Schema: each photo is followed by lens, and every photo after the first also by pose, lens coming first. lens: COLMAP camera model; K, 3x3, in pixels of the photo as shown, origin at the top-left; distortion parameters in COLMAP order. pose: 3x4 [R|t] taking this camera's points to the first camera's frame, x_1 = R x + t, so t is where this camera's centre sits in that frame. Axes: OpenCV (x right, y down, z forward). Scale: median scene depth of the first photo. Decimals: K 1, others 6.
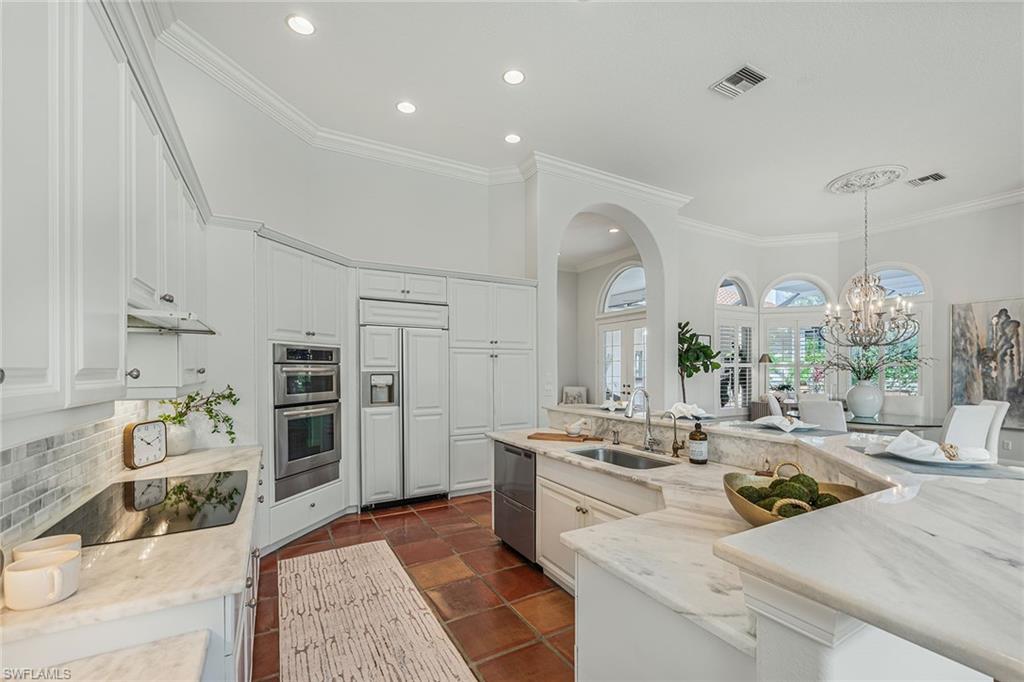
lens RADIAL K [[427.8, 0, 519.6], [0, 427.8, 371.3], [0, 0, 1]] dist [-0.002754, 0.000430]
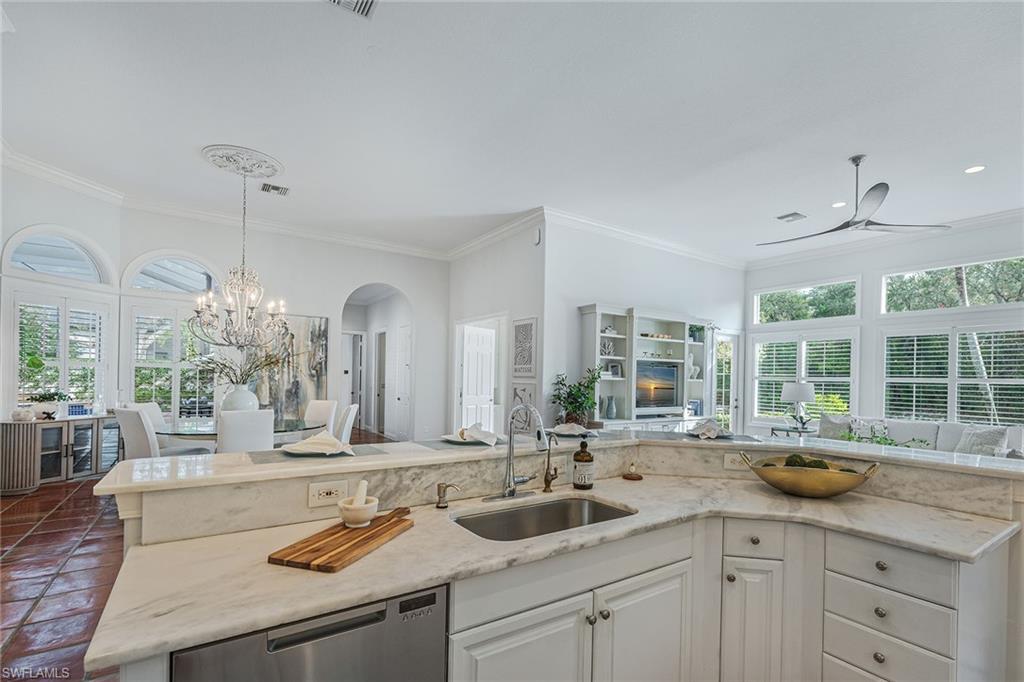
lens RADIAL K [[460.3, 0, 525.5], [0, 460.3, 376.0], [0, 0, 1]] dist [-0.000662, 0.000084]
pose [[-0.069390, 0.002730, 0.997586, -0.177785], [-0.013636, 0.999900, -0.003685, -0.001908], [-0.997496, -0.013859, -0.069346, 0.421715]]
